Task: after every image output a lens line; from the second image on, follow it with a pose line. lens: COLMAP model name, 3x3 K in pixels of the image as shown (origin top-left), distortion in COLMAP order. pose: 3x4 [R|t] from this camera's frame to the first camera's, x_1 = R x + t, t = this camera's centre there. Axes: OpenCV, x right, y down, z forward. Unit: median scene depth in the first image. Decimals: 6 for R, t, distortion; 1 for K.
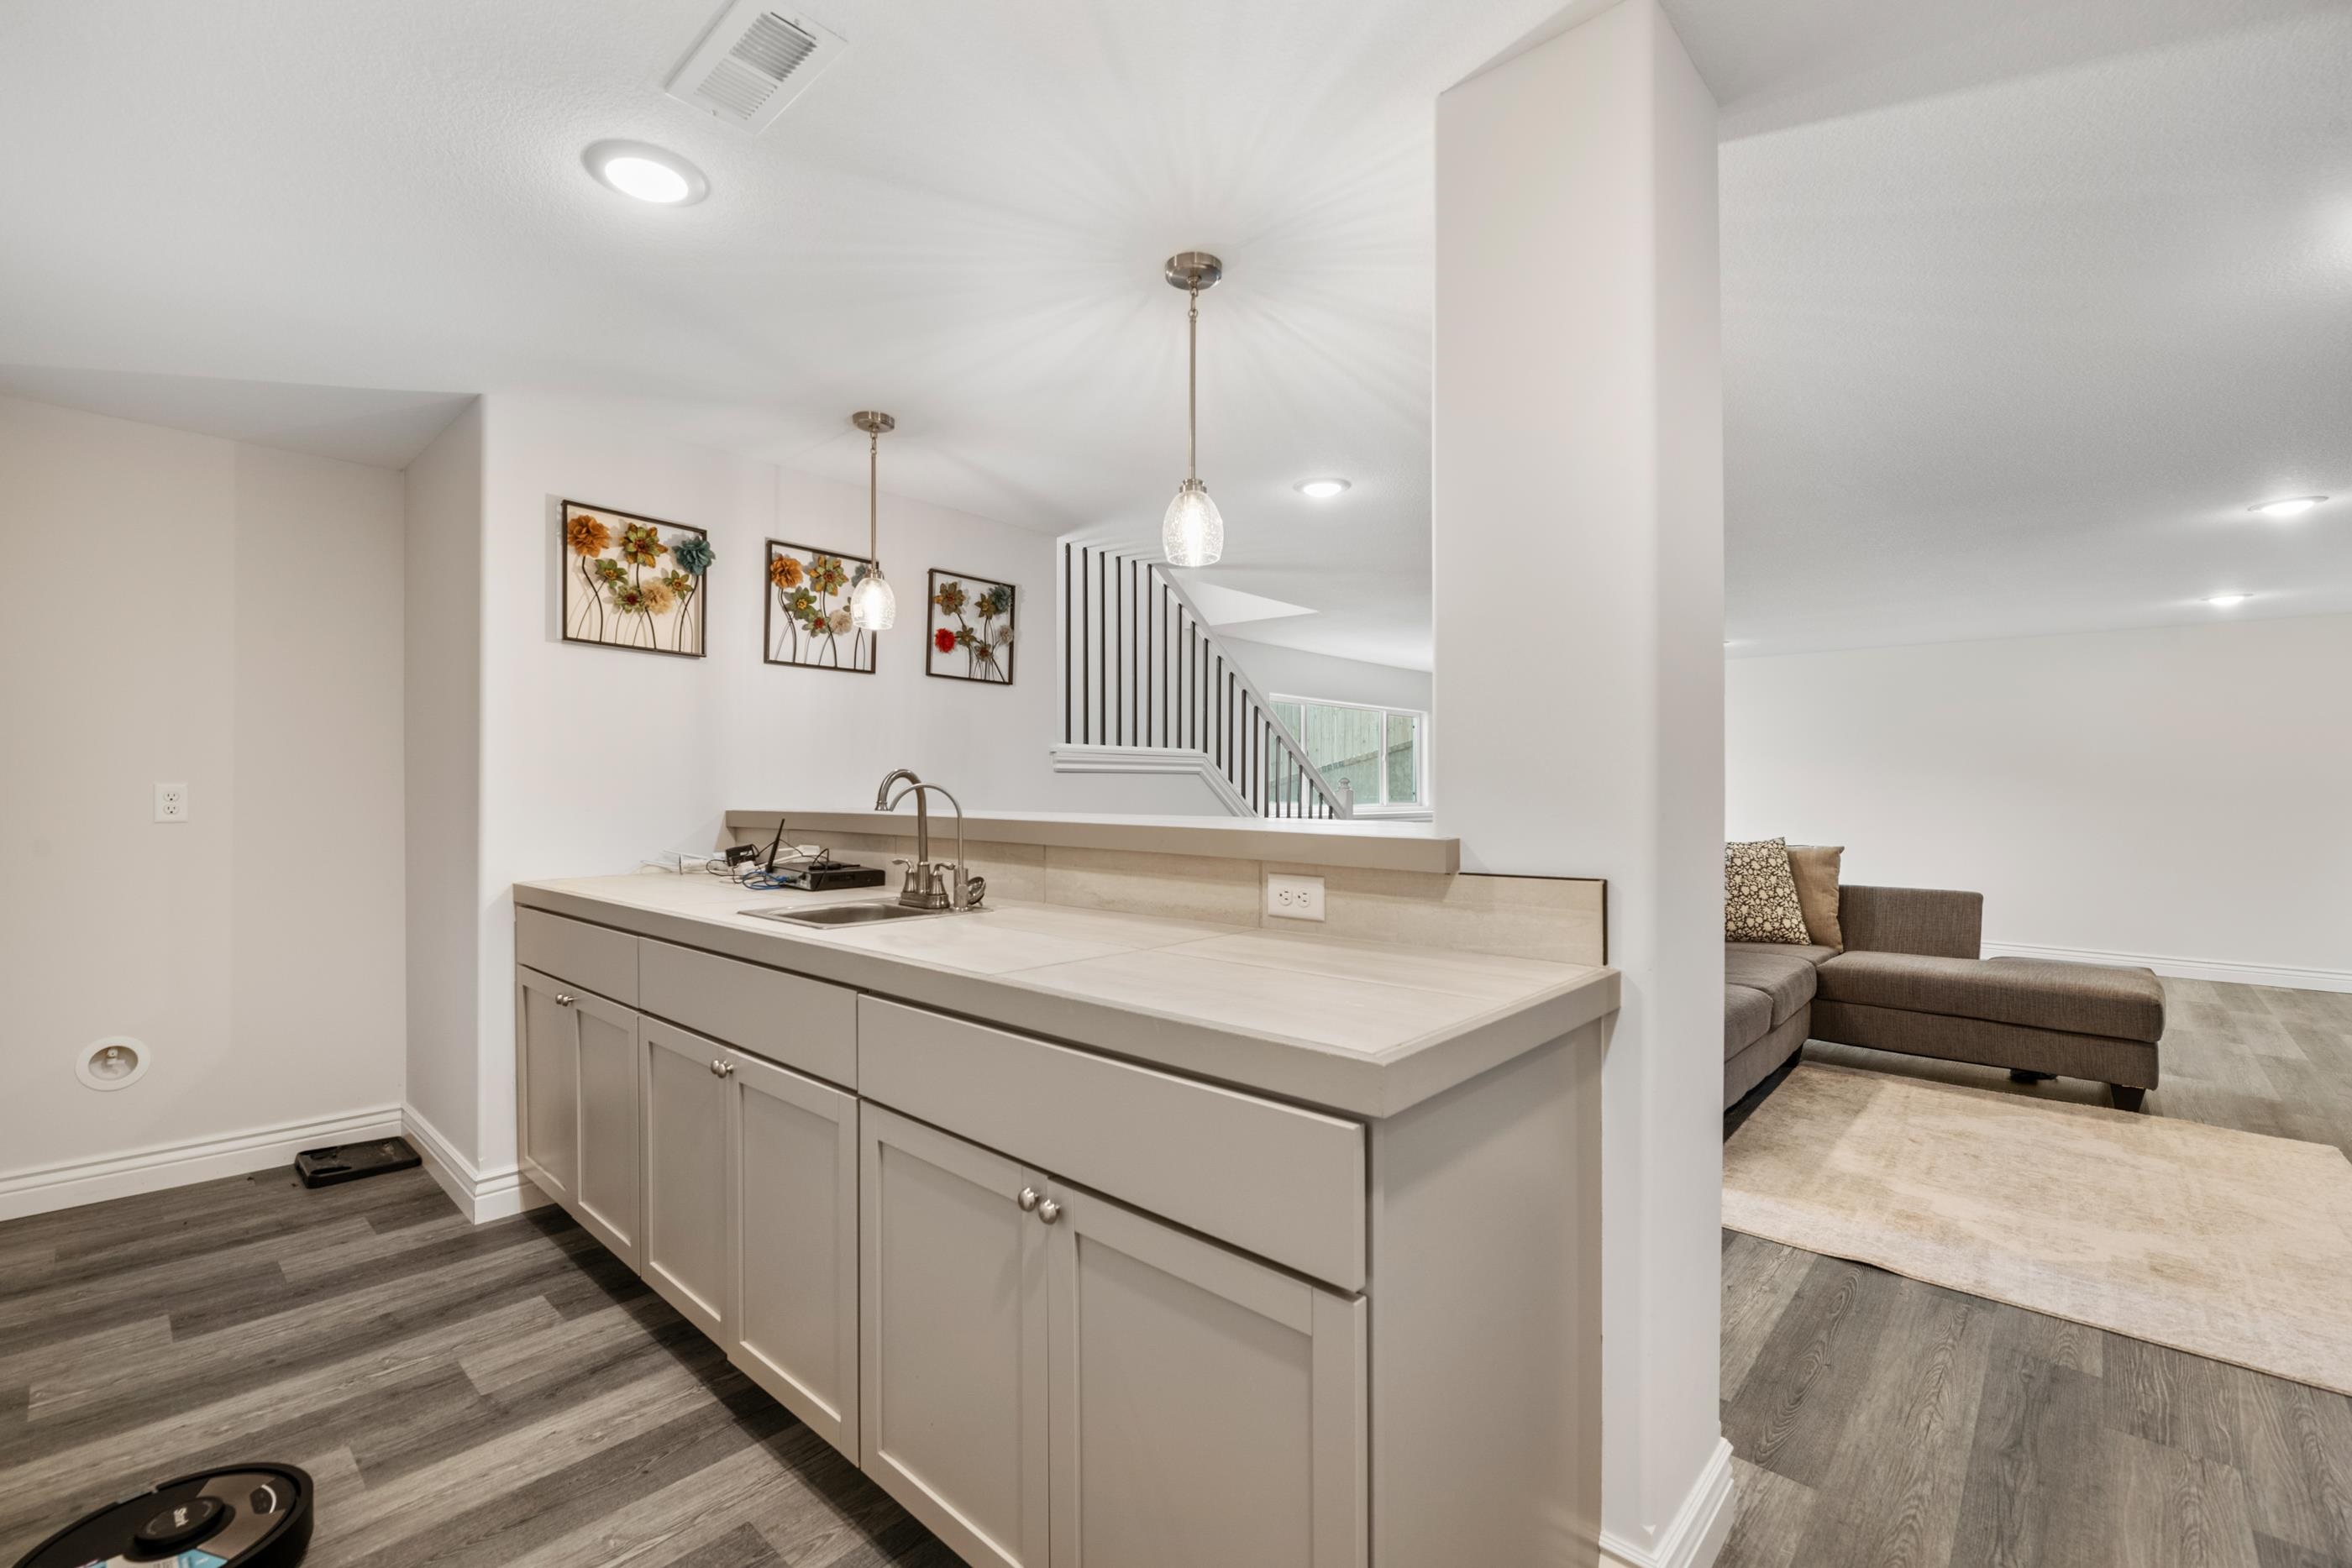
lens RADIAL K [[1014.5, 0, 1161.2], [0, 1014.5, 769.3], [0, 0, 1]] dist [0.000433, -0.002614]
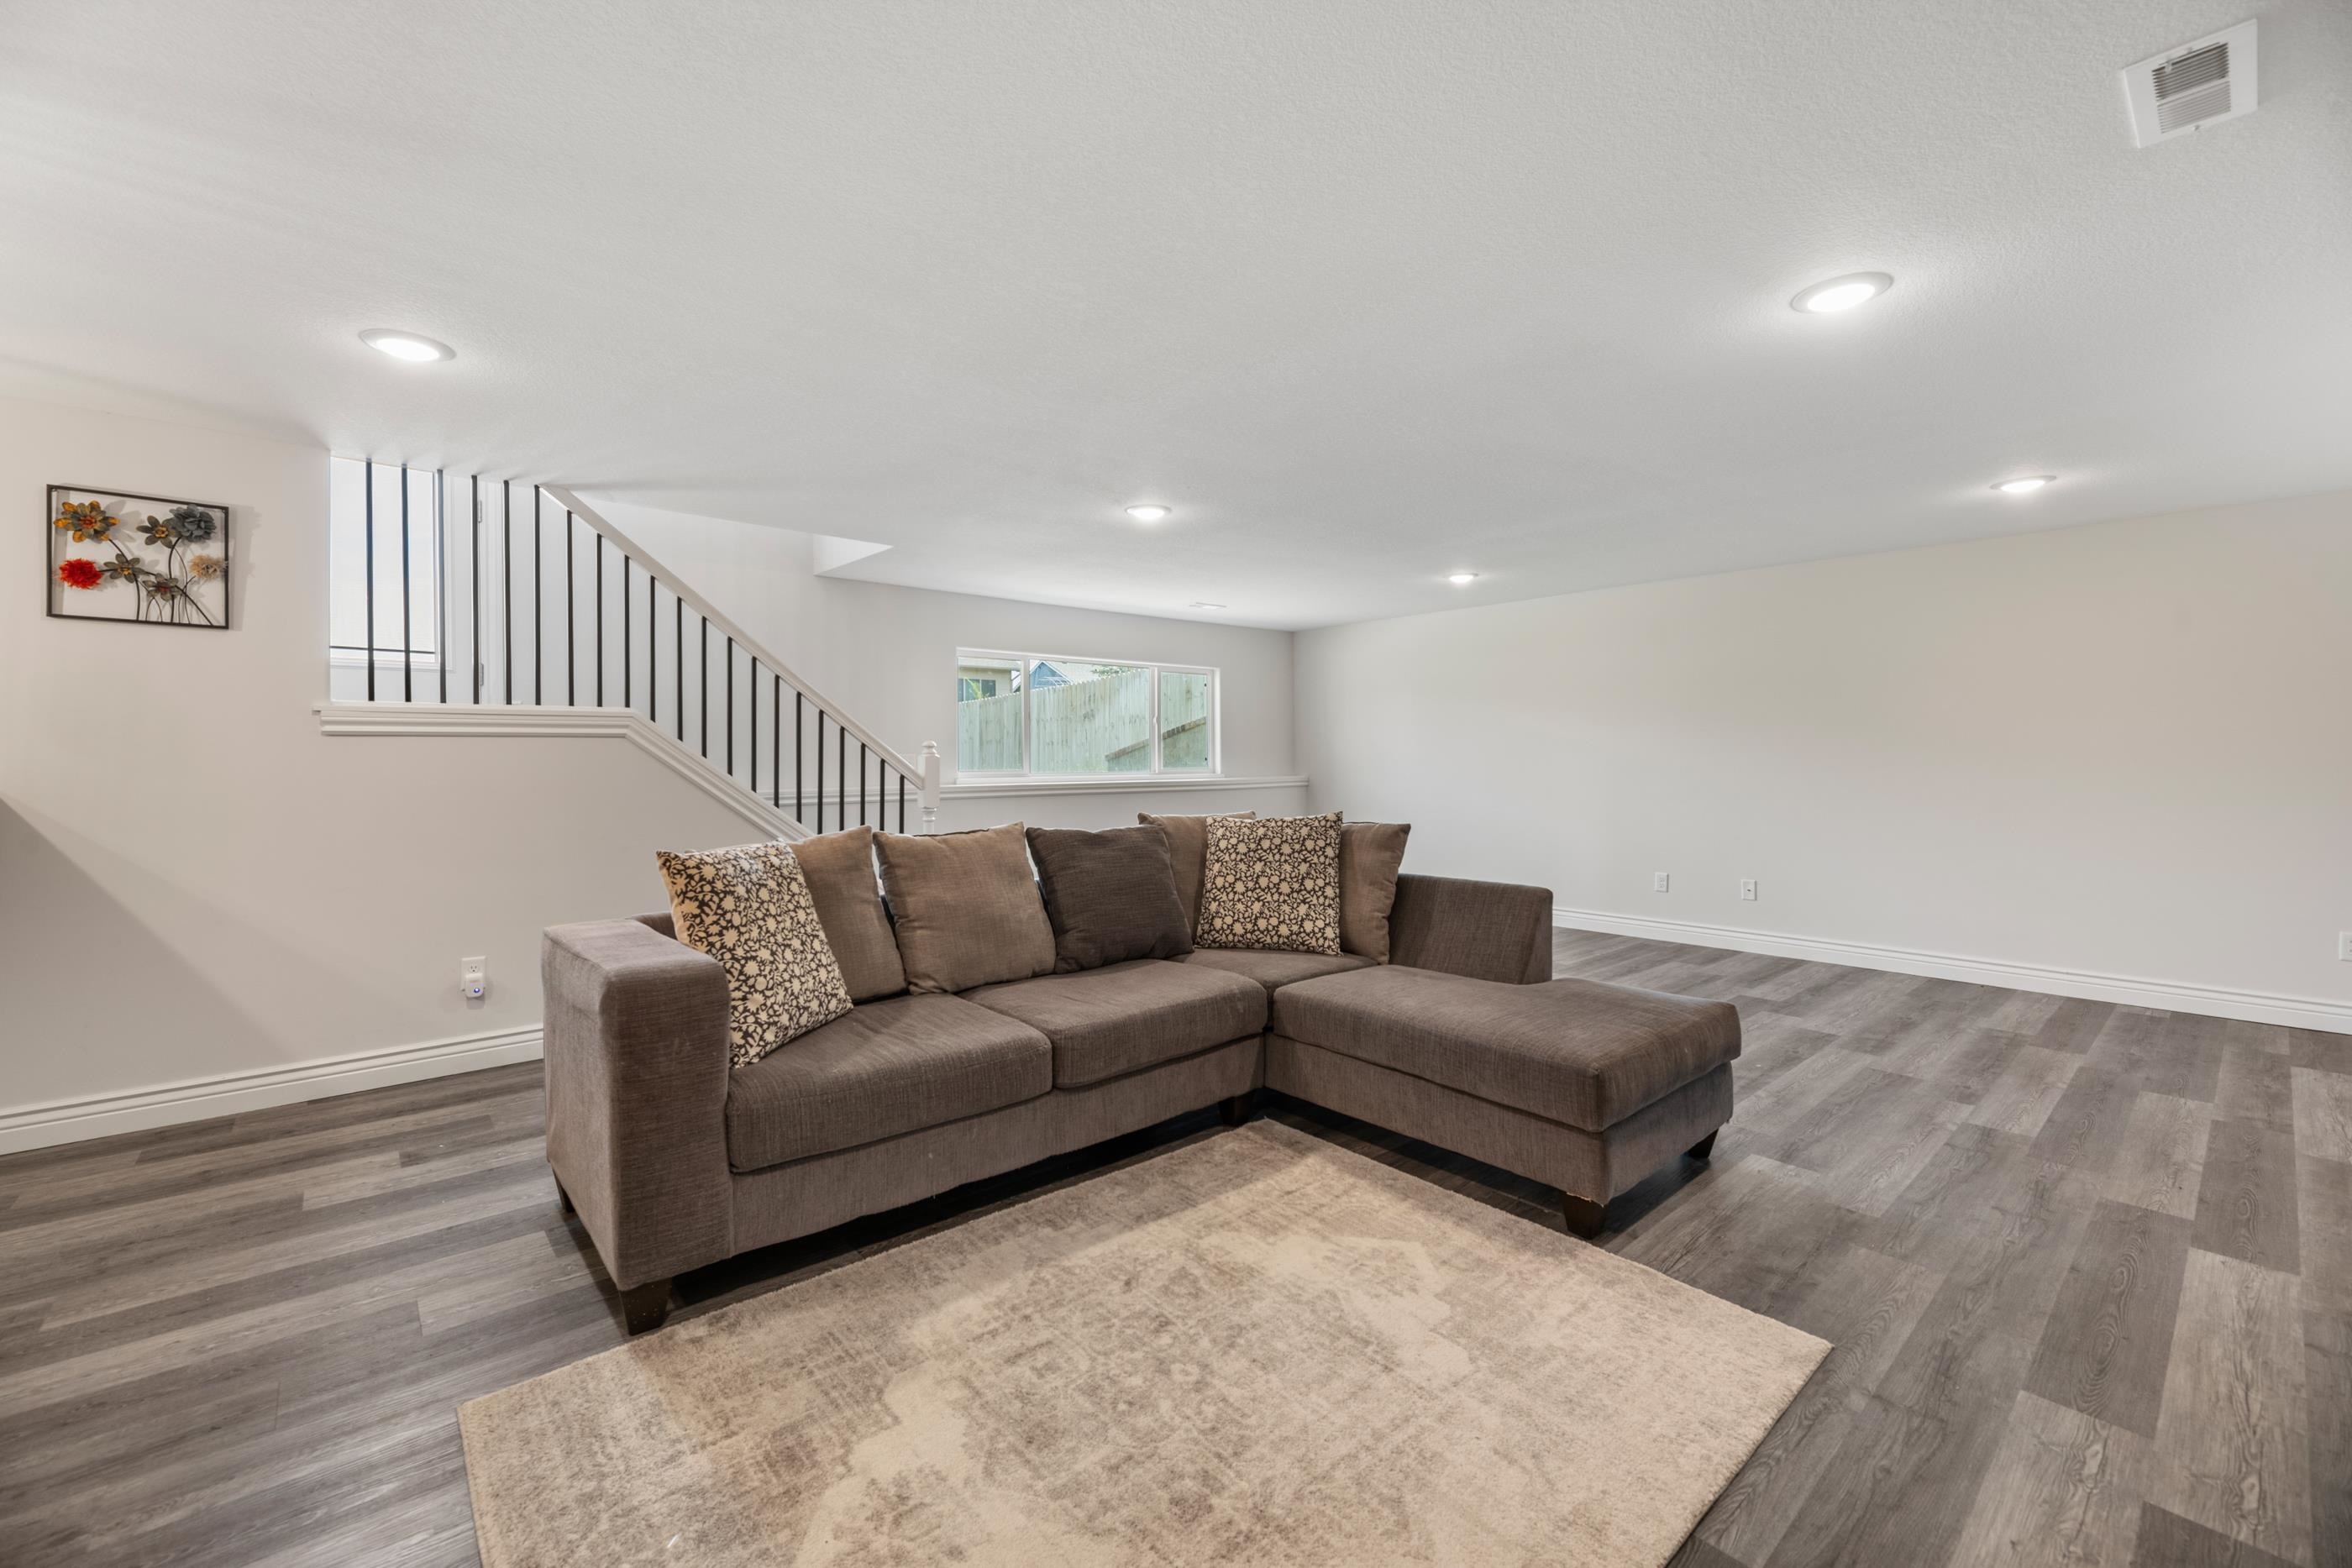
lens RADIAL K [[968.6, 0, 1162.9], [0, 968.6, 749.4], [0, 0, 1]] dist [-0.007402, -0.000685]
pose [[0.991229, -0.010055, -0.131771, 0.754071], [0.011137, 0.999910, 0.007477, 0.018792], [0.131684, -0.008879, 0.991252, 0.348960]]
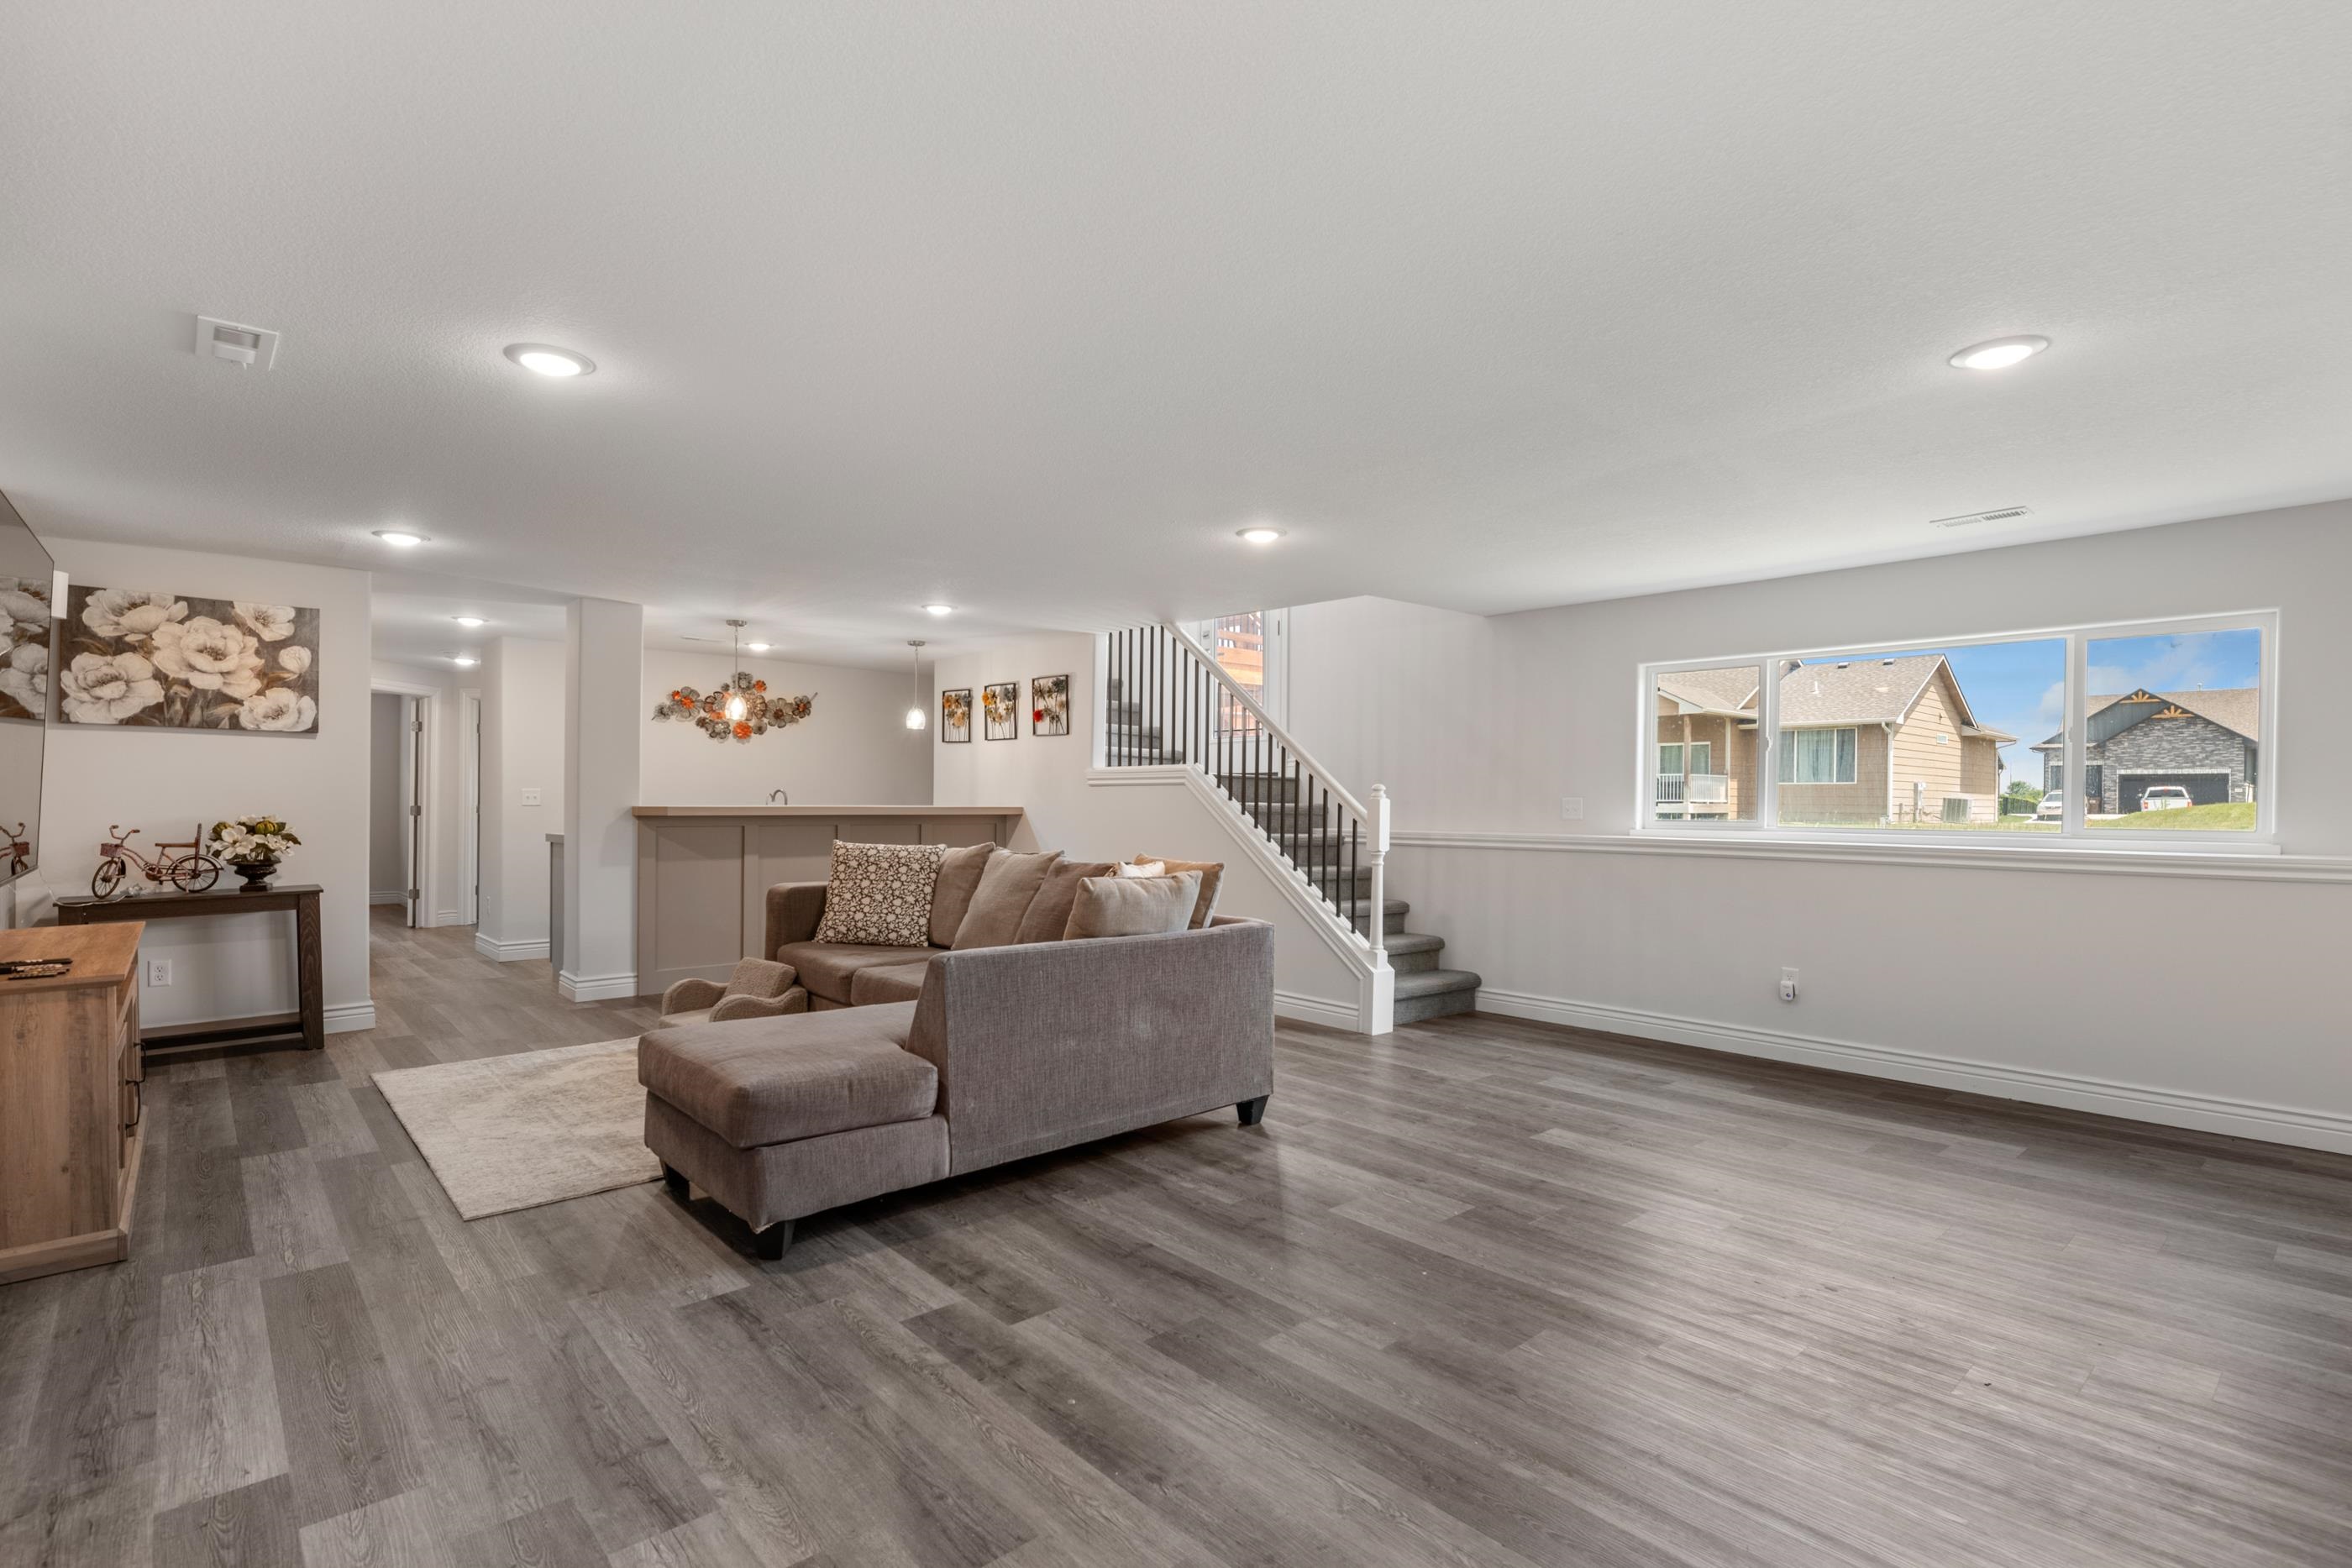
lens RADIAL K [[1115.4, 0, 1186.9], [0, 1115.4, 800.9], [0, 0, 1]] dist [-0.008426, 0.000748]
pose [[-0.107270, -0.004410, -0.994220, 1.766101], [0.007210, 0.999960, -0.005213, 0.039803], [0.994204, -0.007728, -0.107234, 1.485479]]
